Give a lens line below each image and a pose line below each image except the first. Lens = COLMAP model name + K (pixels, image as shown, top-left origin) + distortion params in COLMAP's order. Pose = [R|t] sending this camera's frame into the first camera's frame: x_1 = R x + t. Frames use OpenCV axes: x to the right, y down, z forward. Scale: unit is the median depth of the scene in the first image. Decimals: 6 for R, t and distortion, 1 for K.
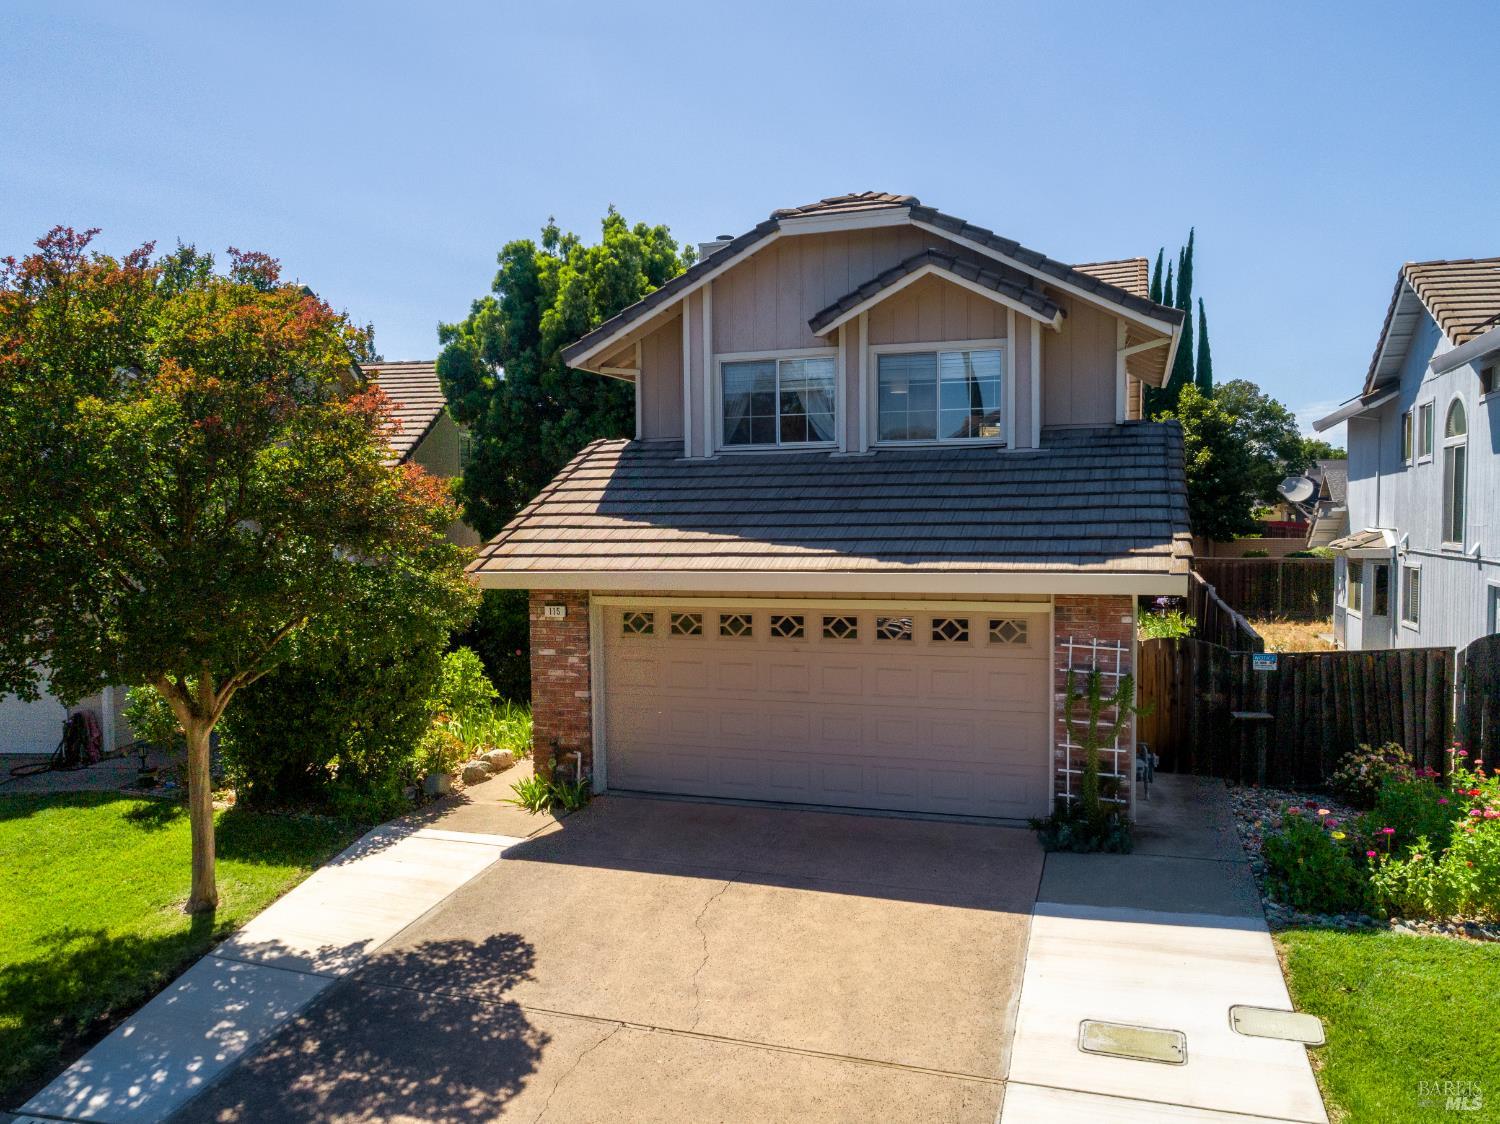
lens RADIAL K [[1133.6, 0, 751.6], [0, 1133.6, 558.2], [0, 0, 1]] dist [-0.011625, -0.003417]
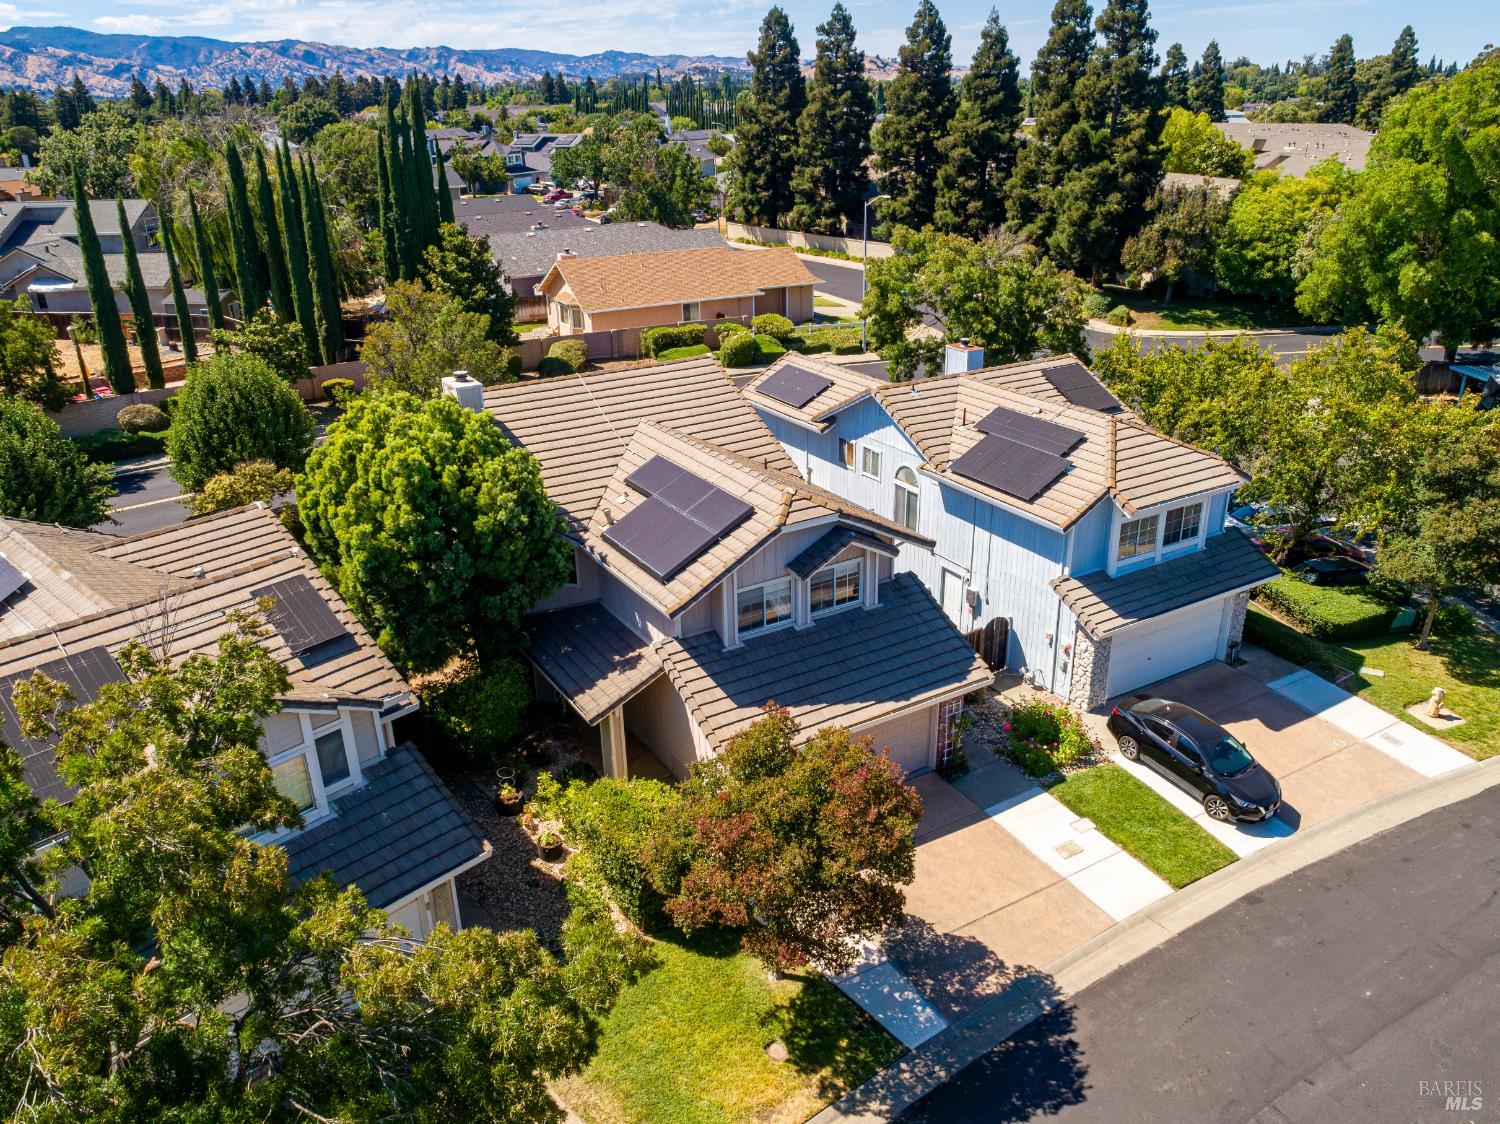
lens RADIAL K [[1132.1, 0, 750.0], [0, 1132.1, 562.0], [0, 0, 1]] dist [-0.025049, 0.008505]
pose [[0.648726, -0.297183, 0.700597, -1.482495], [0.043106, 0.933472, 0.356050, -1.008948], [-0.759800, -0.200779, 0.618378, -0.146040]]
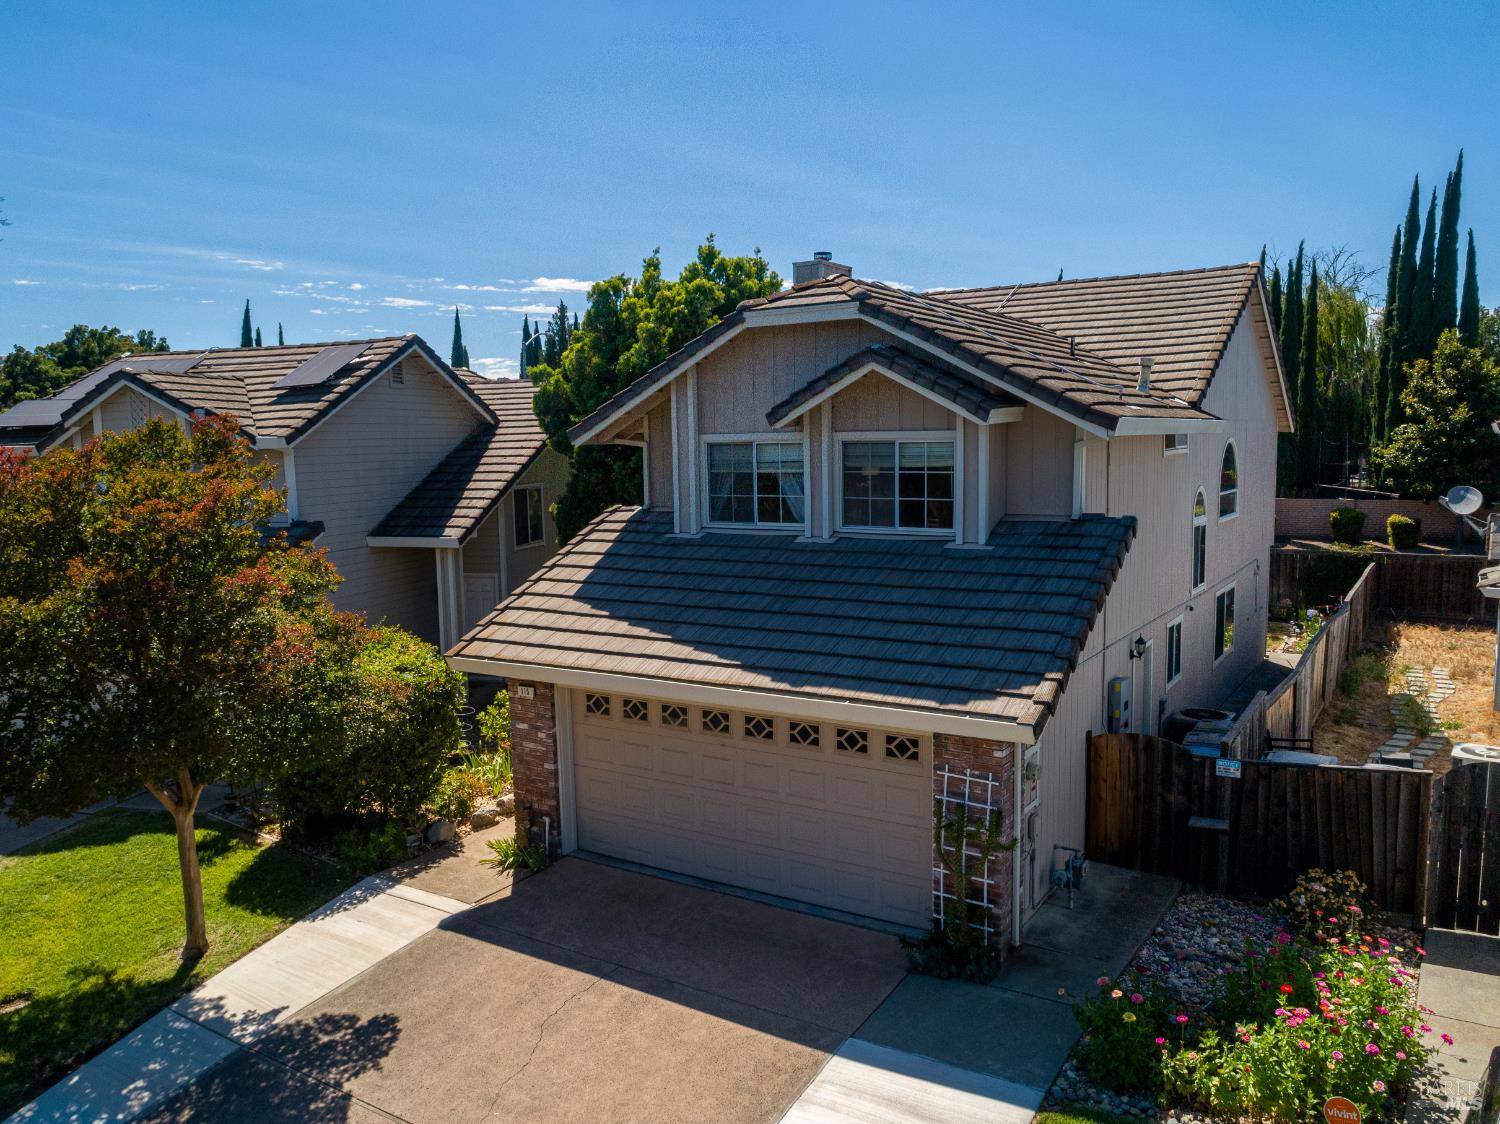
lens RADIAL K [[1127.7, 0, 750.0], [0, 1127.7, 562.0], [0, 0, 1]] dist [-0.028759, 0.036687]
pose [[0.971567, 0.016991, -0.236155, 0.302022], [-0.000153, 0.997466, 0.071138, -0.160074], [0.236765, -0.069079, 0.969108, -0.003523]]
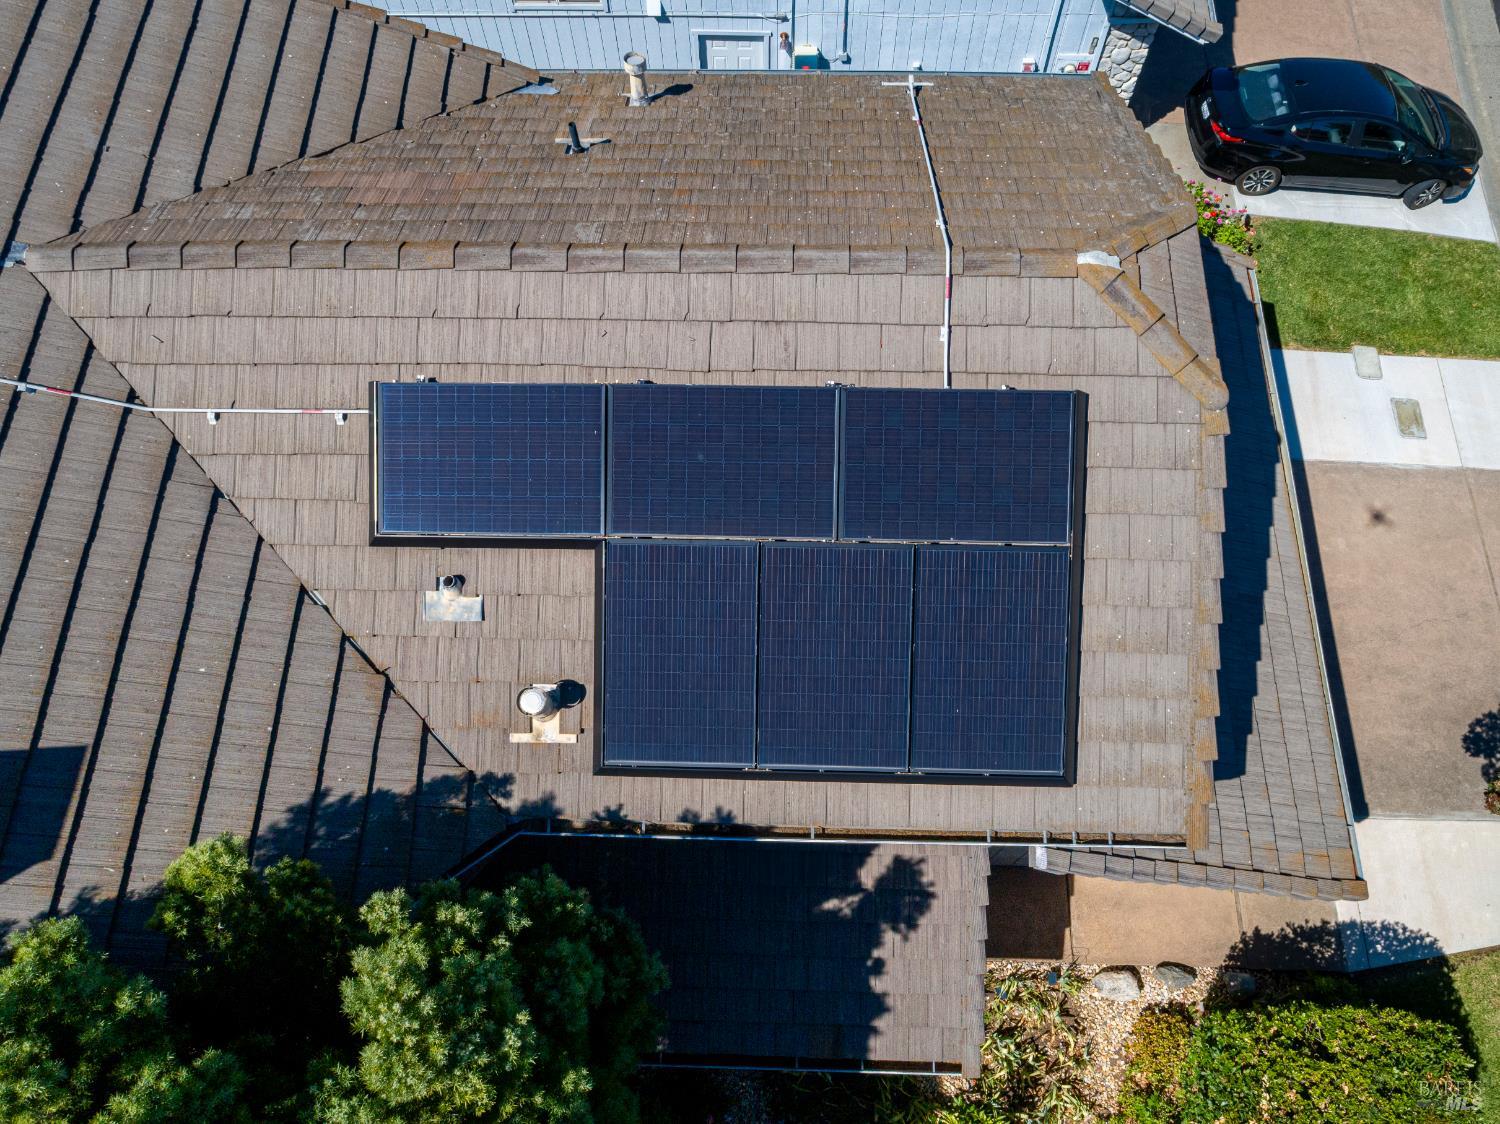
lens RADIAL K [[1132.1, 0, 750.0], [0, 1132.1, 562.0], [0, 0, 1]] dist [-0.025049, 0.008505]
pose [[-0.291459, -0.870985, 0.395520, -0.231872], [0.063220, 0.395029, 0.916491, -0.903829], [-0.954492, 0.292124, -0.060071, 1.428441]]
